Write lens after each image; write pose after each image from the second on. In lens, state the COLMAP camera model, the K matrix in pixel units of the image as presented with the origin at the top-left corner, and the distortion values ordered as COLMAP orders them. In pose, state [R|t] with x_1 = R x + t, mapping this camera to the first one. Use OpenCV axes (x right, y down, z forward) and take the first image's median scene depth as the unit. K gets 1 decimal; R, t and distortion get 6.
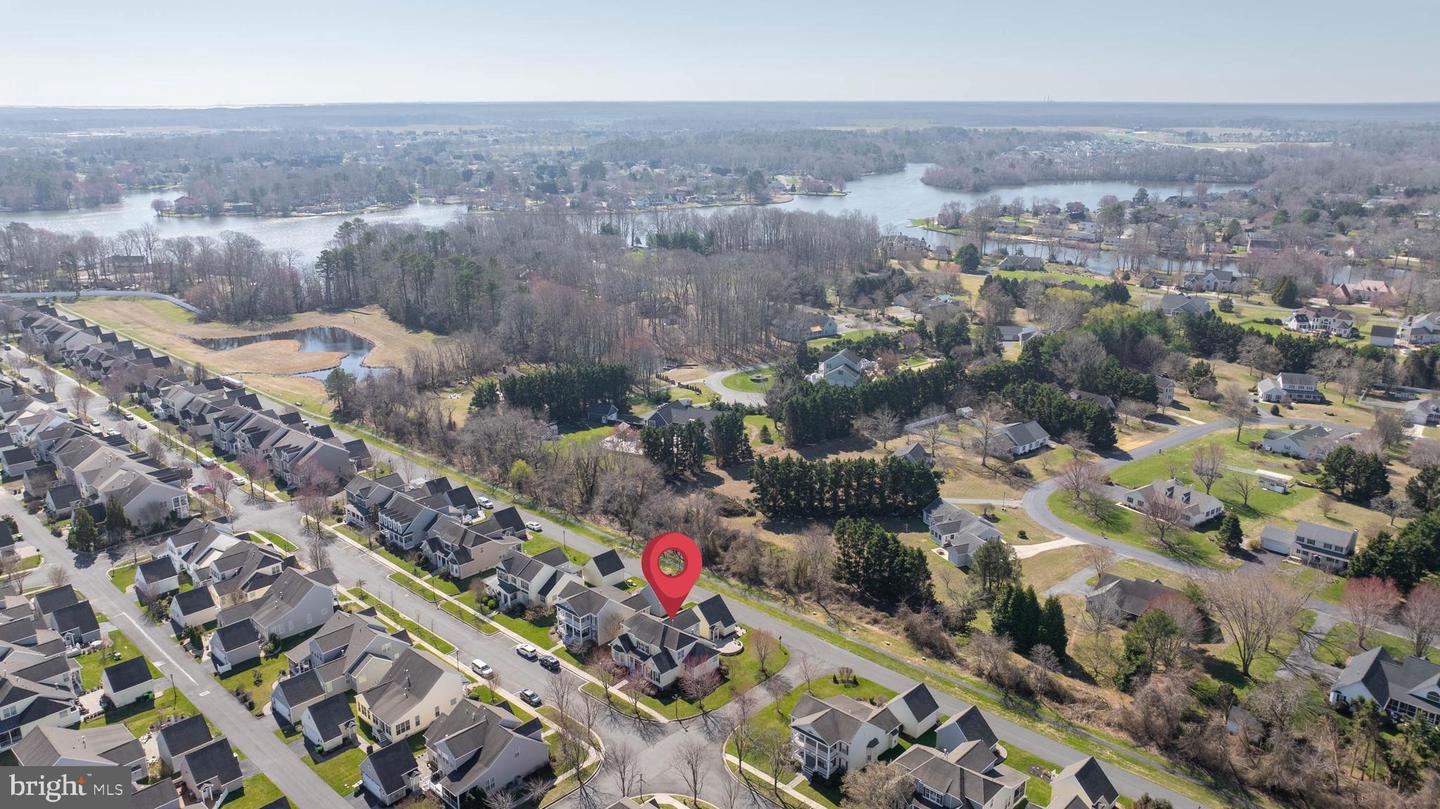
lens RADIAL K [[1026.4, 0, 720.0], [0, 1026.4, 404.5], [0, 0, 1]] dist [-0.024992, 0.008471]
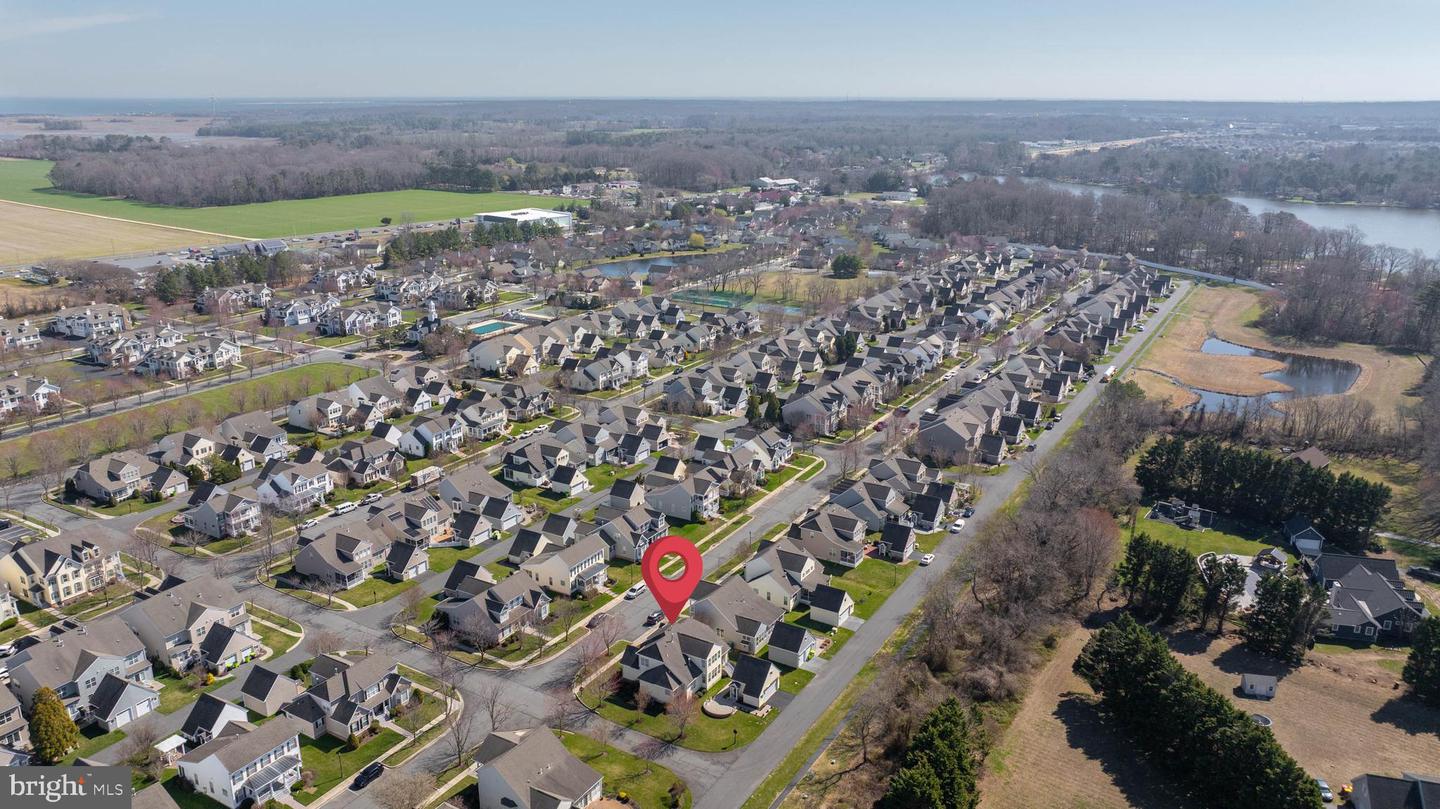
lens RADIAL K [[1026.4, 0, 720.0], [0, 1026.4, 404.5], [0, 0, 1]] dist [-0.024992, 0.008471]
pose [[0.213867, 0.283762, -0.934741, 0.716710], [-0.280240, 0.934482, 0.219565, -0.191870], [0.935803, 0.214993, 0.279377, 0.649658]]
